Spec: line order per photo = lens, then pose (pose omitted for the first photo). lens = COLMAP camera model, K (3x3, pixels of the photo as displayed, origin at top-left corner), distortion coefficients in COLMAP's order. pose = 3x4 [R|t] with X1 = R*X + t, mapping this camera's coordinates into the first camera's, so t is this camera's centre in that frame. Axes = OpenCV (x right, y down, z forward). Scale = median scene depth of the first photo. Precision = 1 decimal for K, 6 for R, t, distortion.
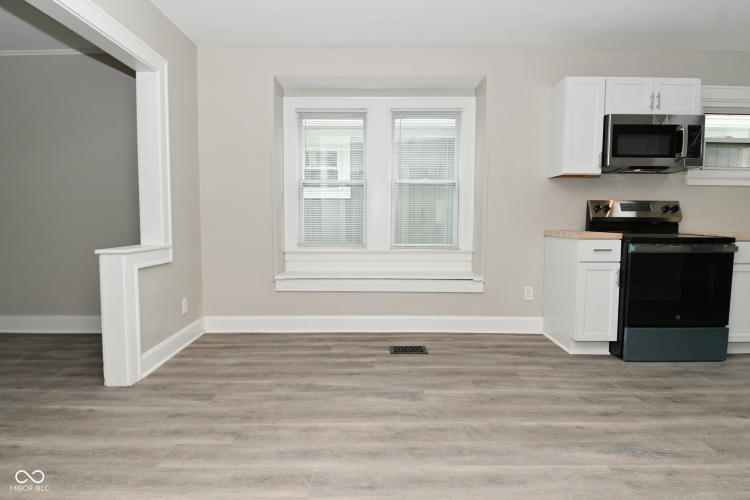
lens RADIAL K [[409.6, 0, 373.3], [0, 409.6, 247.1], [0, 0, 1]] dist [0.003362, -0.020086]
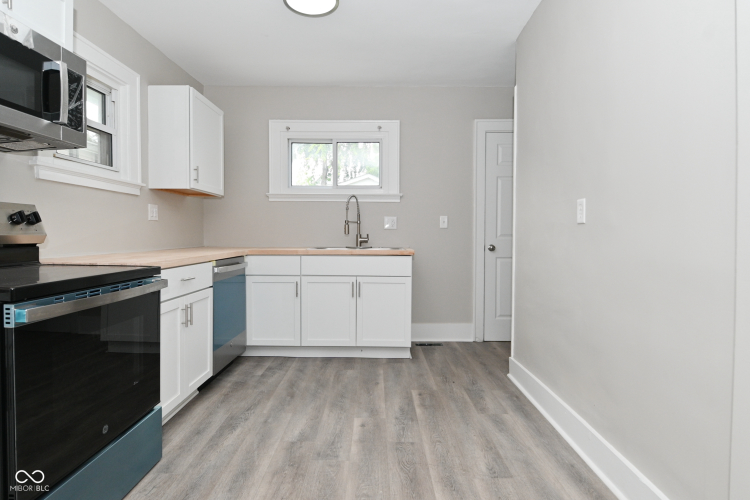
lens RADIAL K [[394.9, 0, 374.4], [0, 394.9, 244.9], [0, 0, 1]] dist [0.015703, -0.030937]
pose [[0.004179, -0.030529, 0.999525, 0.250306], [0.069181, 0.997148, 0.030168, -0.049529], [-0.997595, 0.069022, 0.006279, 0.615538]]
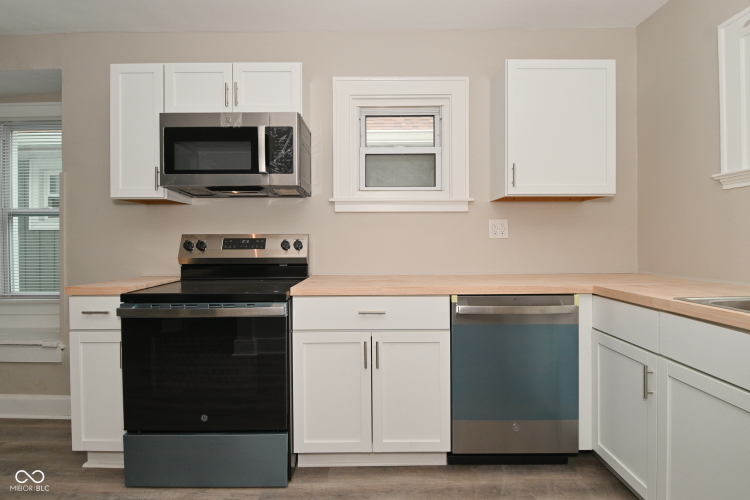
lens RADIAL K [[394.9, 0, 374.4], [0, 394.9, 244.9], [0, 0, 1]] dist [0.015703, -0.030937]
pose [[0.999897, -0.008975, 0.011165, 0.969343], [0.009718, 0.997610, -0.068406, -0.051409], [-0.010524, 0.068507, 0.997595, 0.345088]]
